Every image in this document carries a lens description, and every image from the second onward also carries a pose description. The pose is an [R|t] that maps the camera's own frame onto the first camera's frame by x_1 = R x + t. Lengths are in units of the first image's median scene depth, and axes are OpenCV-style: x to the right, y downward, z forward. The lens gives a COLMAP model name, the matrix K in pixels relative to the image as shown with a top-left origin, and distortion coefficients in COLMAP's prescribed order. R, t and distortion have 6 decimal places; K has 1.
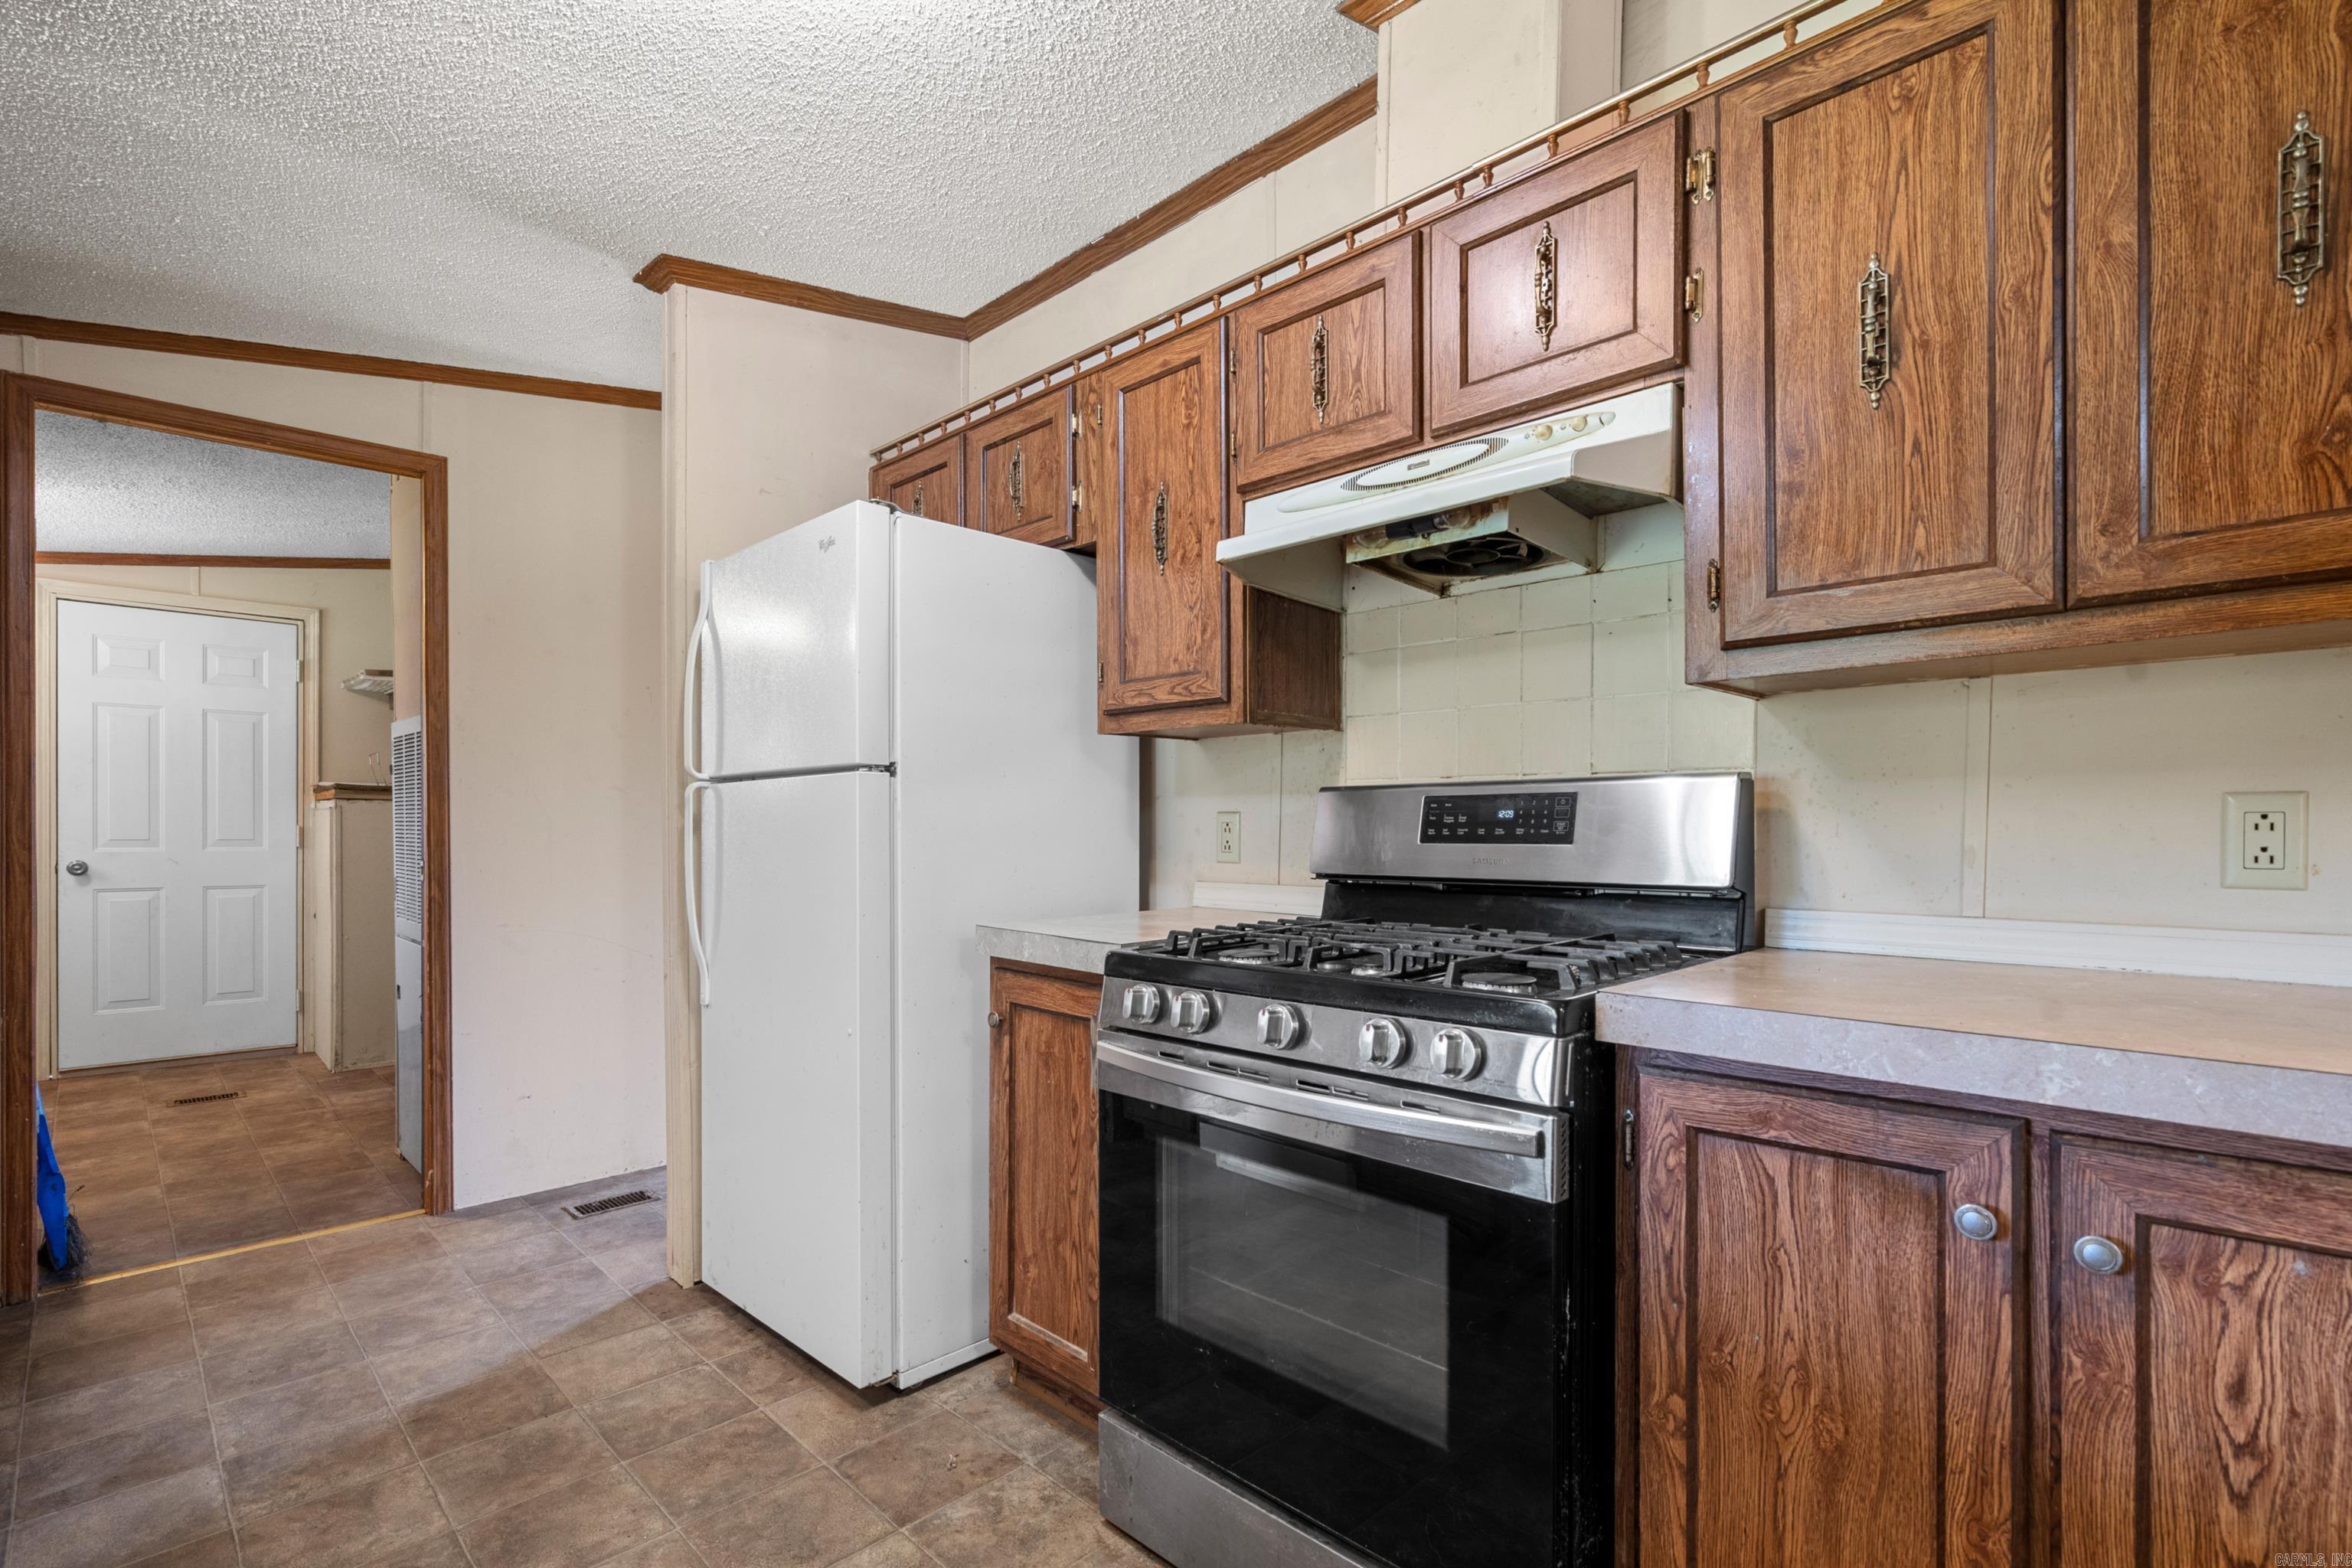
lens RADIAL K [[1081.6, 0, 1134.2], [0, 1081.6, 813.6], [0, 0, 1]] dist [-0.002998, 0.001590]
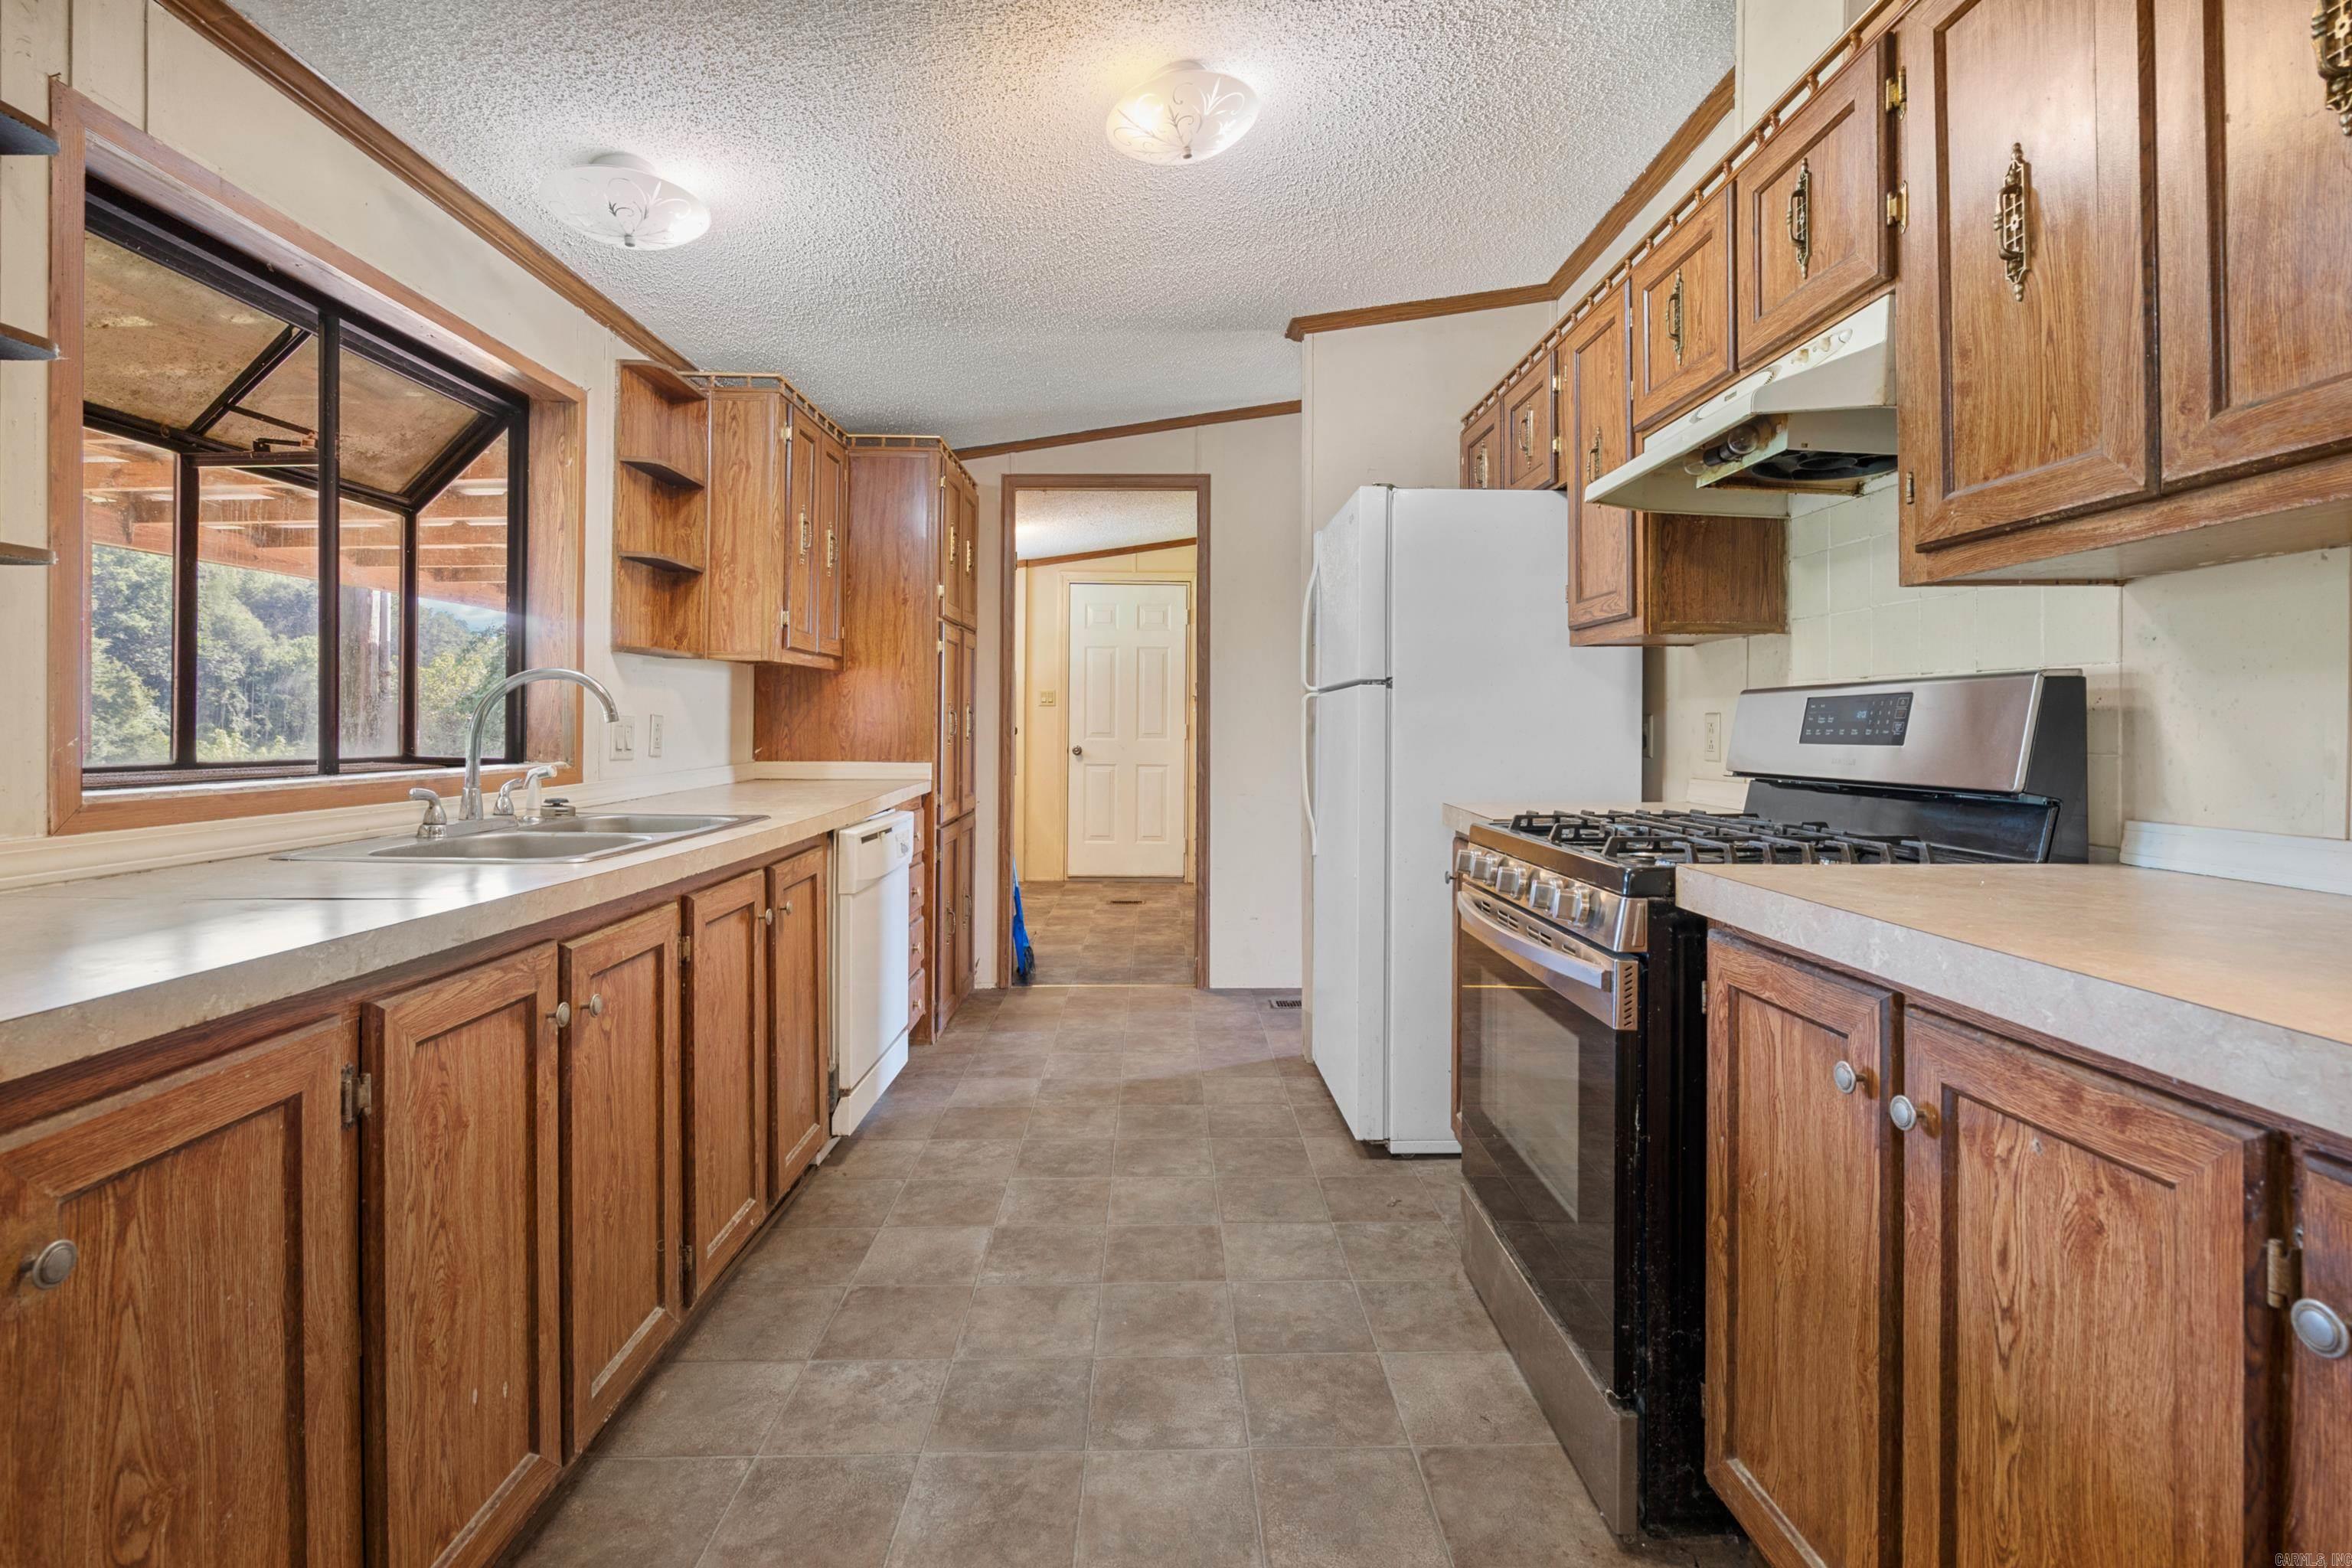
lens RADIAL K [[1081.6, 0, 1176.2], [0, 1081.6, 686.6], [0, 0, 1]] dist [-0.002998, 0.001590]
pose [[0.727656, -0.020313, -0.685642, 0.649832], [0.002230, 0.999626, -0.027248, -0.000013], [0.685939, 0.018298, 0.727429, -0.189489]]
